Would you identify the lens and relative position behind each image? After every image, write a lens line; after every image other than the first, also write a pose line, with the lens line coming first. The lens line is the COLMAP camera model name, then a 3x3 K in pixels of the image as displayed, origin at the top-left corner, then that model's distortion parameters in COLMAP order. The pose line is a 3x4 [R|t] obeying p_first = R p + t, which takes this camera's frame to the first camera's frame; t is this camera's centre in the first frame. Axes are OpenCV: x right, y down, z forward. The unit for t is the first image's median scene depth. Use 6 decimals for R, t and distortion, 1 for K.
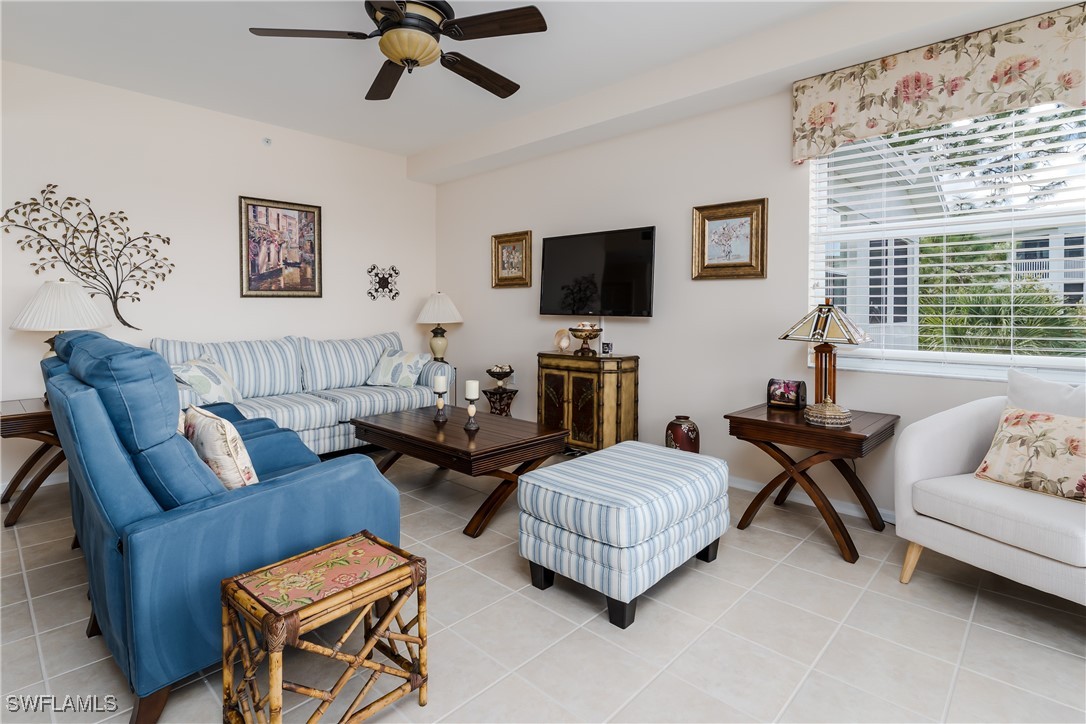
lens RADIAL K [[533.1, 0, 546.3], [0, 533.1, 314.7], [0, 0, 1]] dist [-0.000440, -0.000680]
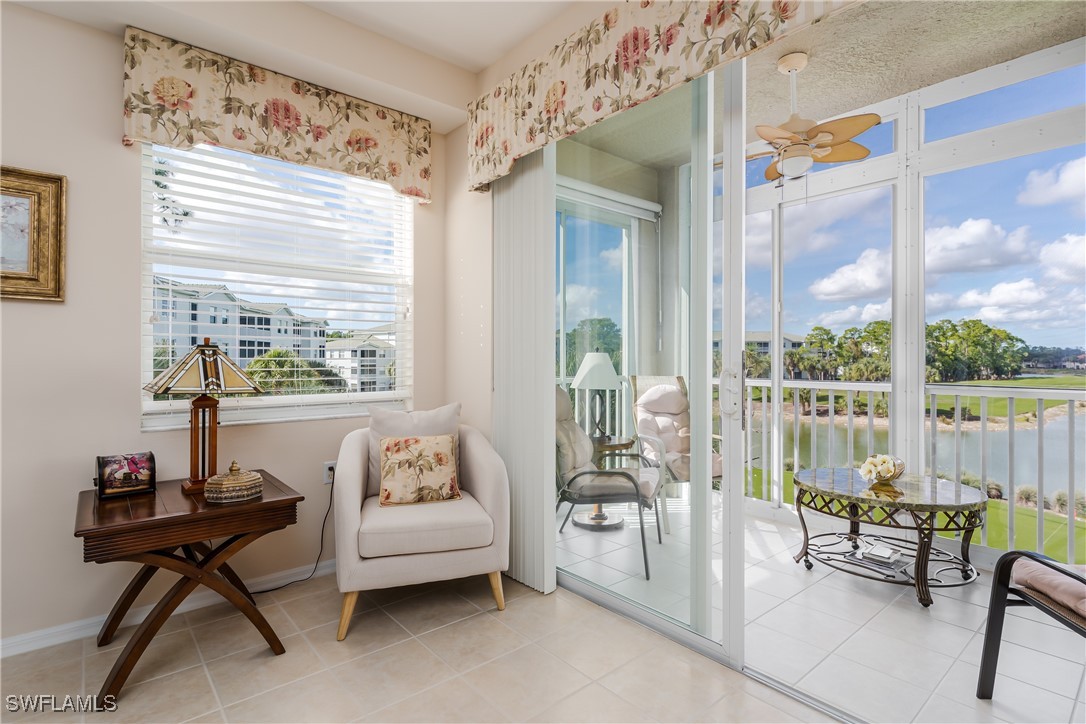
lens RADIAL K [[532.1, 0, 549.0], [0, 532.1, 358.0], [0, 0, 1]] dist [-0.001941, -0.000161]
pose [[0.116846, -0.002797, 0.993146, -0.162519], [0.009978, 0.999949, 0.001643, 0.003262], [-0.993100, 0.009717, 0.116868, 0.377568]]
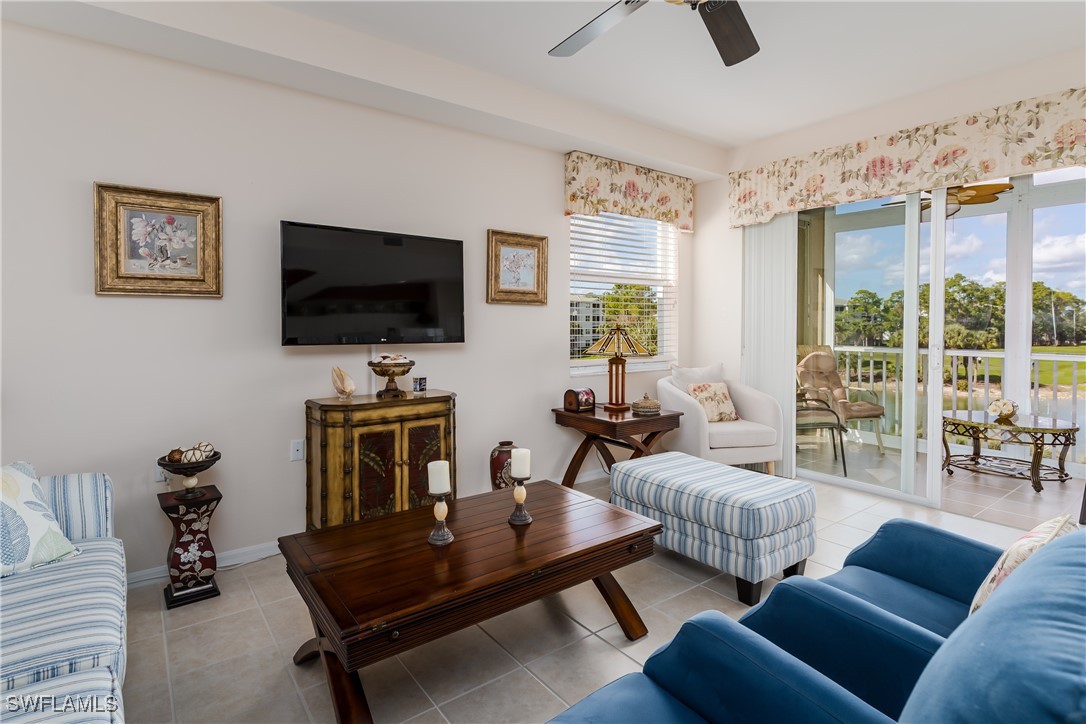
lens RADIAL K [[530.4, 0, 542.8], [0, 530.4, 330.3], [0, 0, 1]] dist [-0.001236, -0.000524]
pose [[0.189514, -0.018484, 0.981704, -0.782007], [0.007626, 0.999820, 0.017353, -0.037001], [-0.981848, 0.004197, 0.189621, 0.845143]]
